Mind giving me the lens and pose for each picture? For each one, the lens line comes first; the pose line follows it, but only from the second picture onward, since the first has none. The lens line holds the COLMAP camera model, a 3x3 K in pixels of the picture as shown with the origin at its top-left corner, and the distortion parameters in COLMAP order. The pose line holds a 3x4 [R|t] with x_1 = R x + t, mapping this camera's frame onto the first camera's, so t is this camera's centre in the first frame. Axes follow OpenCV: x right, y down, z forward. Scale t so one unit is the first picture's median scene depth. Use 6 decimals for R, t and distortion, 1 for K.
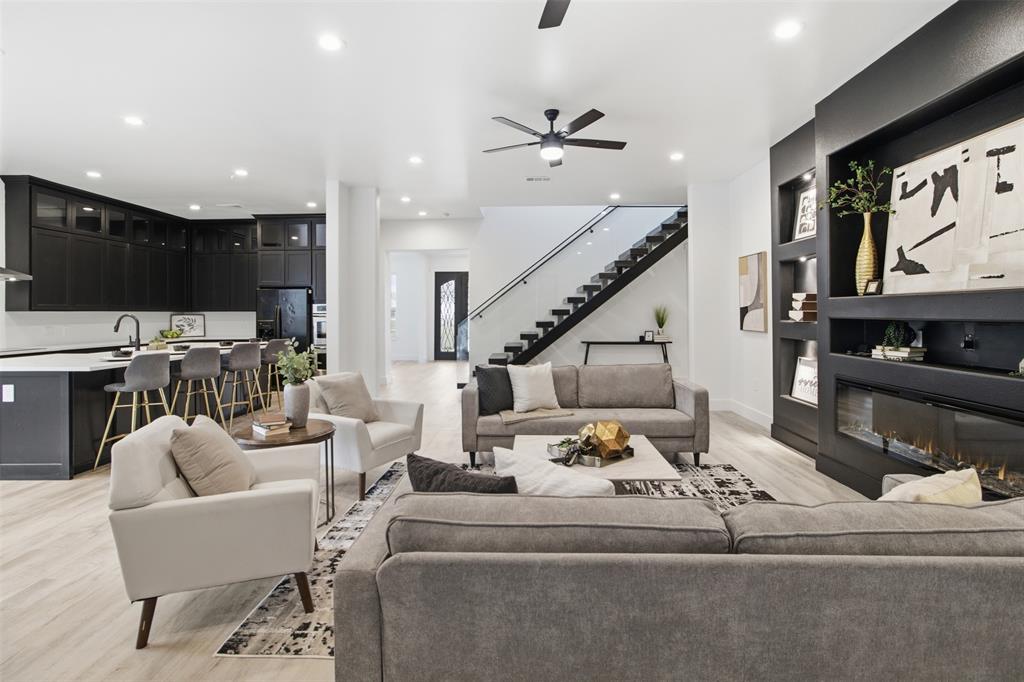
lens RADIAL K [[488.0, 0, 517.1], [0, 488.0, 311.6], [0, 0, 1]] dist [-0.012754, 0.005644]
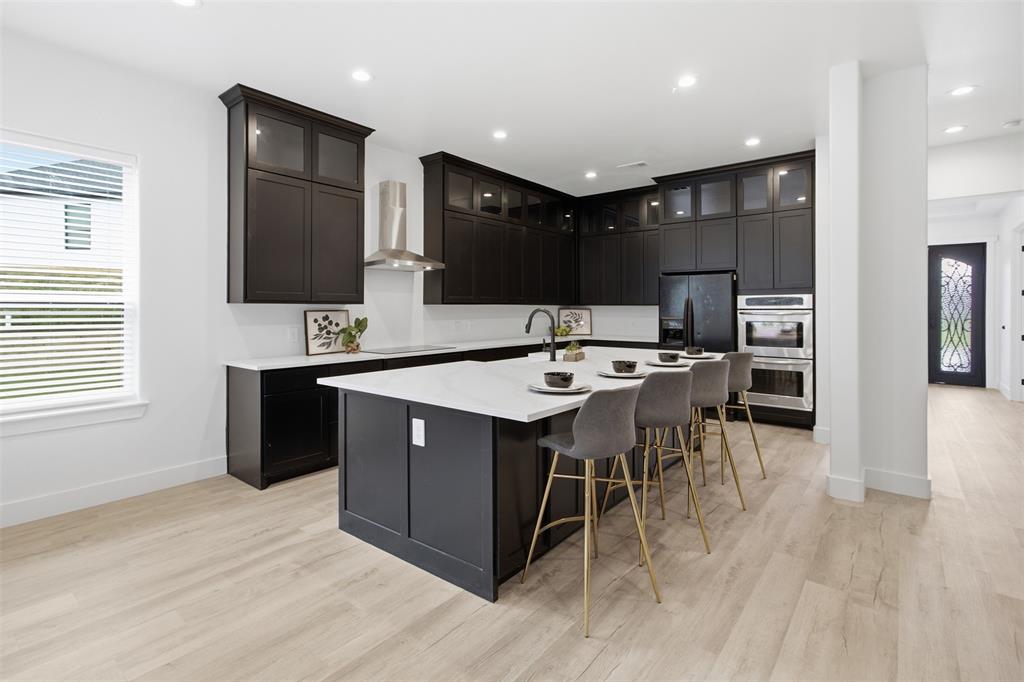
lens RADIAL K [[488.0, 0, 501.1], [0, 488.0, 308.0], [0, 0, 1]] dist [-0.012754, 0.005644]
pose [[0.784957, 0.007920, -0.619500, -0.454170], [-0.005918, 0.999969, 0.005285, 0.001108], [0.619522, -0.000482, 0.784979, 0.450794]]
